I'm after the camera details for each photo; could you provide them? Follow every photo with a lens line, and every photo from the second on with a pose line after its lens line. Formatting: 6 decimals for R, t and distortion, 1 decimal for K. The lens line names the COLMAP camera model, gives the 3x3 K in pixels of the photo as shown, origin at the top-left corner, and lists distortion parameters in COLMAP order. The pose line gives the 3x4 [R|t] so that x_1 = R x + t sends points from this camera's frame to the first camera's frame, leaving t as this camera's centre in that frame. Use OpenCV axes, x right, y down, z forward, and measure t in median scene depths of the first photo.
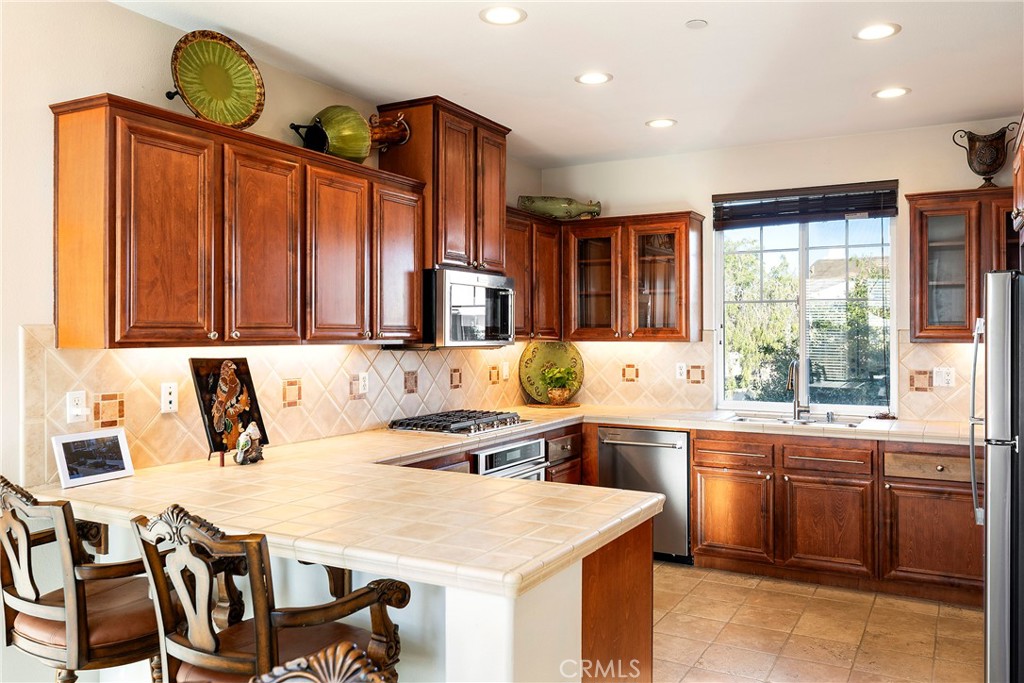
lens RADIAL K [[797.3, 0, 519.8], [0, 797.3, 332.5], [0, 0, 1]] dist [-0.014141, -0.003200]
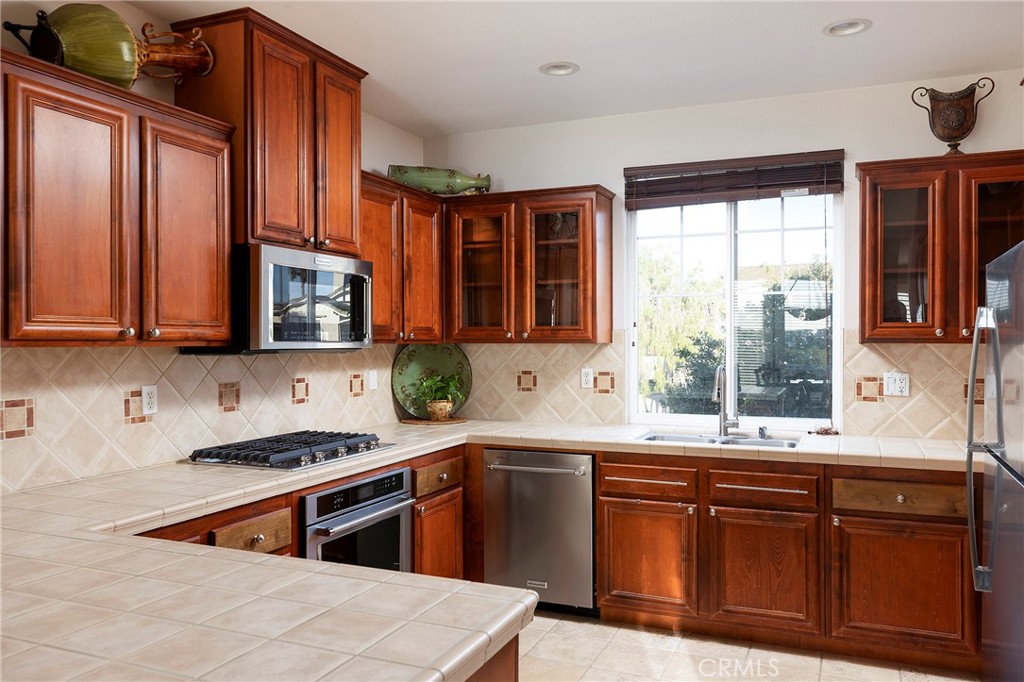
lens RADIAL K [[748.4, 0, 507.3], [0, 748.4, 335.3], [0, 0, 1]] dist [0.000591, 0.003202]
pose [[0.997359, -0.001681, 0.072611, 0.075976], [0.001897, 0.999994, -0.002911, 0.006261], [-0.072605, 0.003041, 0.997356, 0.272173]]
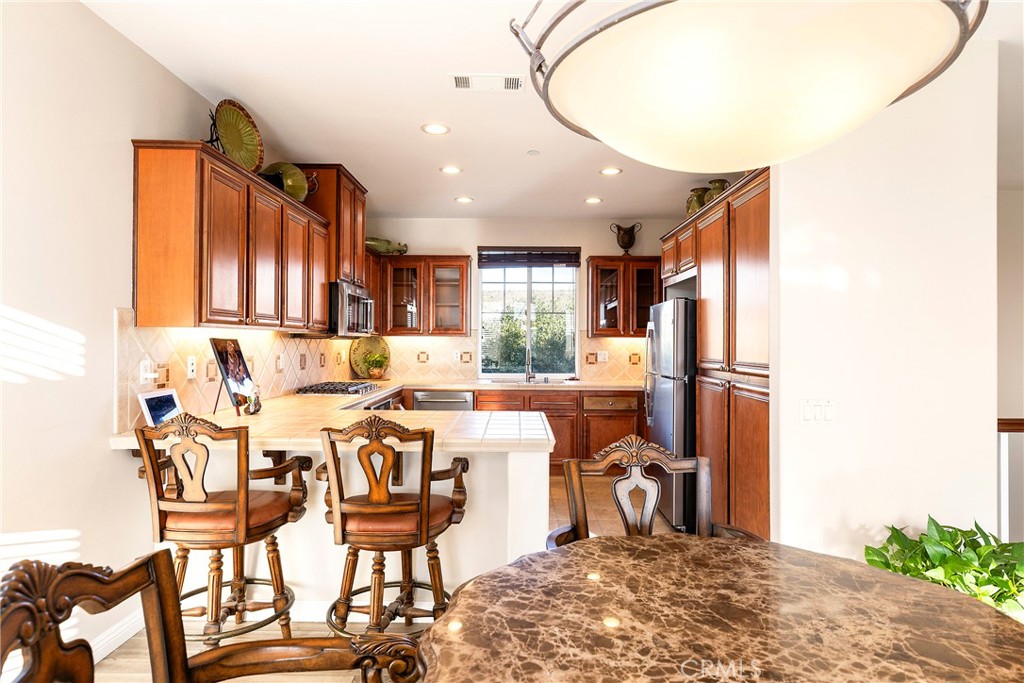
lens RADIAL K [[587.3, 0, 513.3], [0, 587.3, 334.1], [0, 0, 1]] dist [0.019661, -0.001768]
pose [[0.879531, 0.012852, 0.475668, -0.310497], [-0.007853, 0.999891, -0.012495, 0.024312], [-0.475776, 0.007254, 0.879536, -0.092883]]
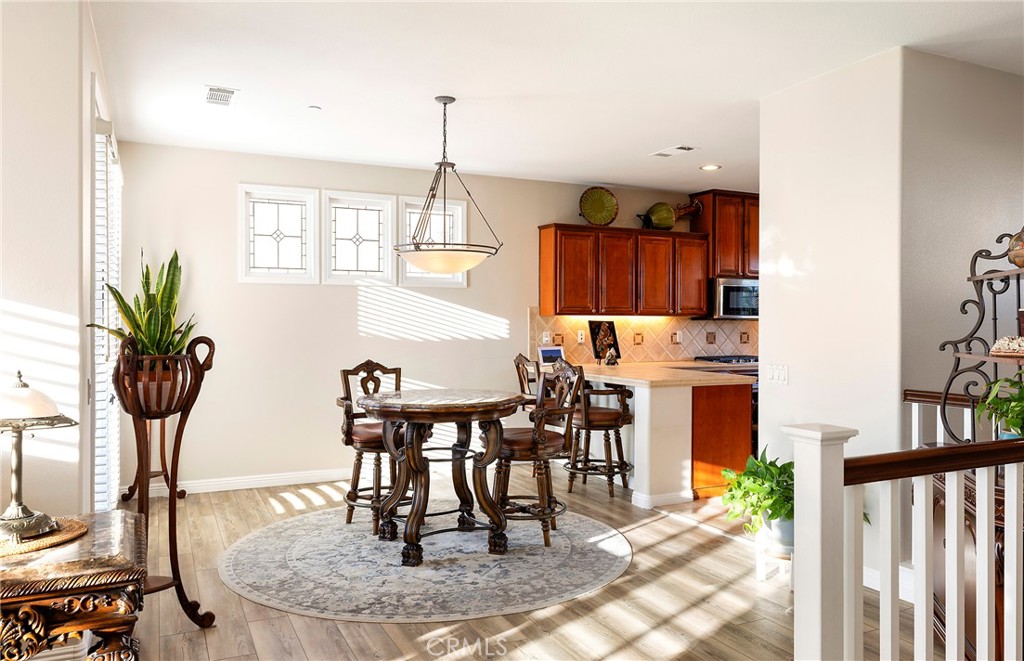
lens RADIAL K [[769.1, 0, 511.0], [0, 769.1, 321.0], [0, 0, 1]] dist [0.012725, -0.002372]
pose [[0.804402, 0.002314, -0.594081, 0.563563], [-0.003624, 0.999993, -0.001012, 0.026182], [0.594074, 0.002967, 0.804405, -0.736427]]
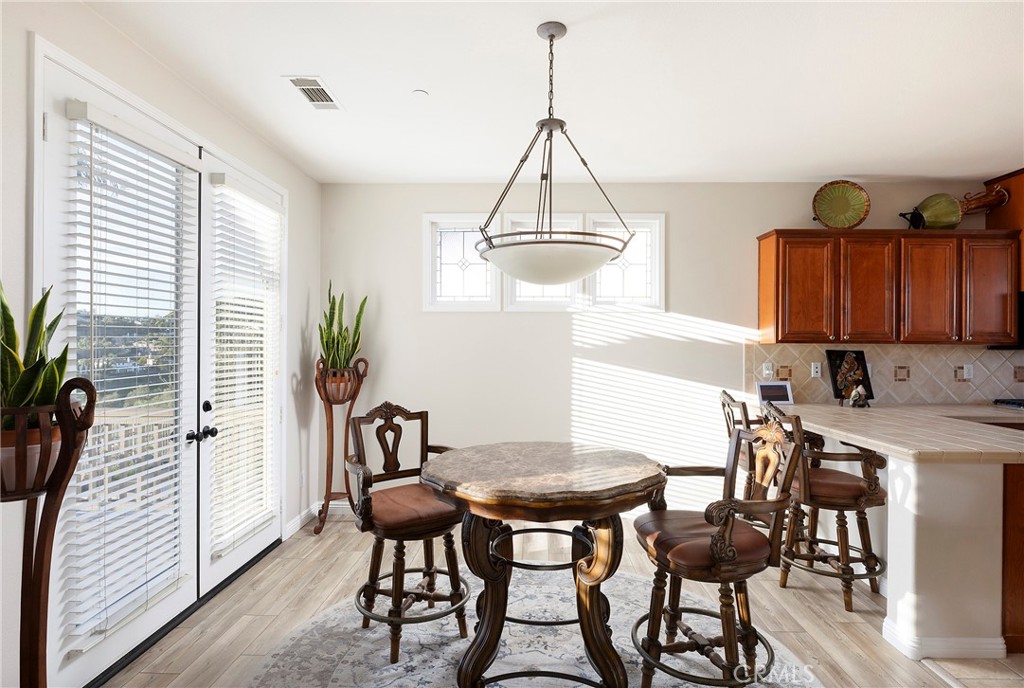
lens RADIAL K [[546.1, 0, 517.8], [0, 546.1, 346.2], [0, 0, 1]] dist [0.001278, -0.000052]
pose [[0.456754, 0.004325, -0.889583, 0.307918], [-0.005934, 0.999981, 0.001815, 0.018104], [0.889573, 0.004450, 0.456770, -0.205655]]
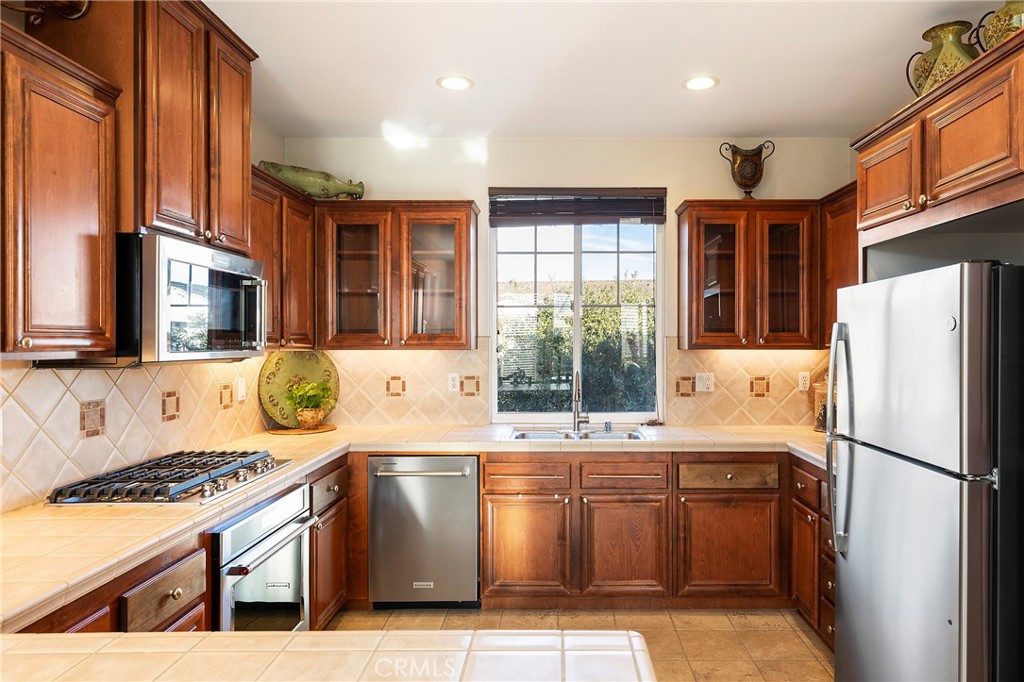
lens RADIAL K [[631.0, 0, 509.9], [0, 631.0, 341.3], [0, 0, 1]] dist [-0.004773, 0.002469]
pose [[0.901863, -0.001413, 0.432019, -0.055277], [0.000148, 0.999996, 0.002962, 0.000364], [-0.432021, -0.002607, 0.901860, 0.414520]]
